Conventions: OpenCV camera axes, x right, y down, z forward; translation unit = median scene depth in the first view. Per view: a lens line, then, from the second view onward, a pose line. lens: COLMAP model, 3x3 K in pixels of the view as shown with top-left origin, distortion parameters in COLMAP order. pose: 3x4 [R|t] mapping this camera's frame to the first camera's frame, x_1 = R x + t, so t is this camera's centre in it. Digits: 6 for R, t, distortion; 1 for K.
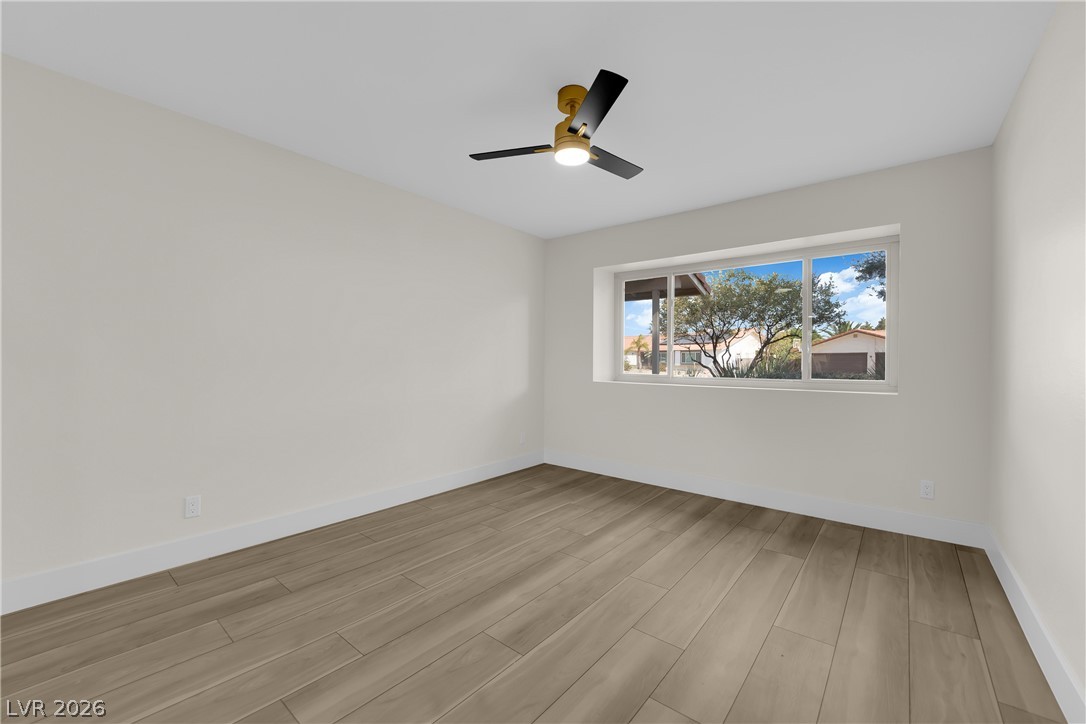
lens RADIAL K [[438.1, 0, 537.4], [0, 438.1, 360.9], [0, 0, 1]] dist [-0.012132, -0.002536]
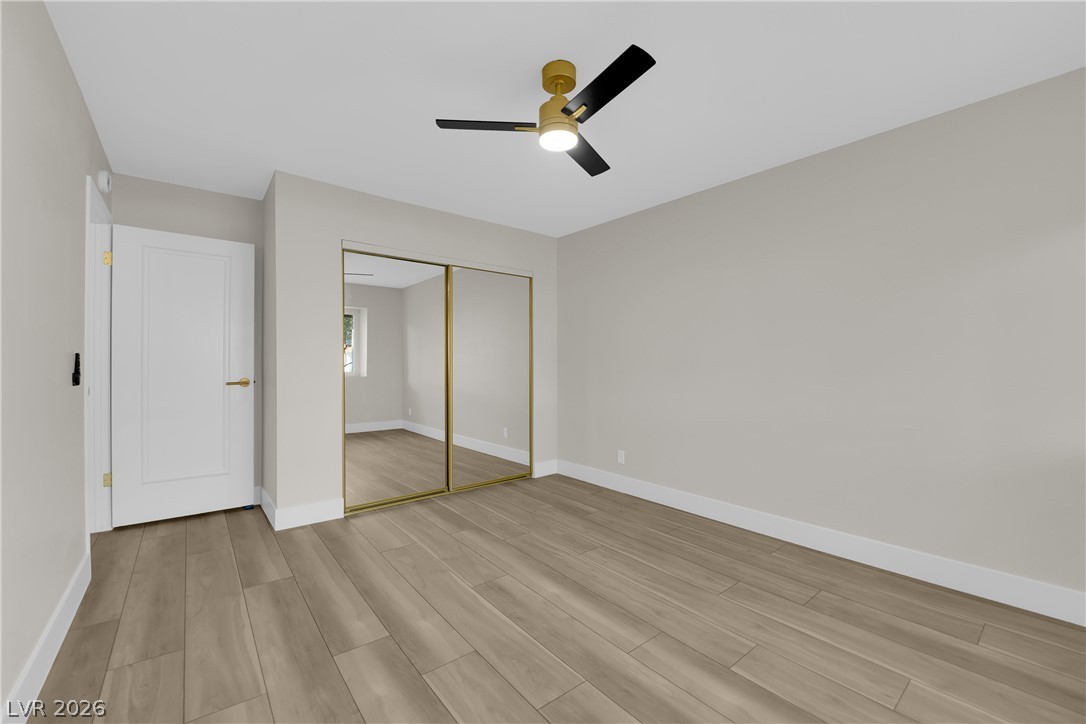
lens RADIAL K [[438.1, 0, 537.8], [0, 438.1, 362.7], [0, 0, 1]] dist [-0.012132, -0.002536]
pose [[-0.197081, -0.008704, -0.980349, 0.796609], [-0.011510, 0.999912, -0.006564, 0.001390], [0.980320, 0.009990, -0.197164, 0.940041]]
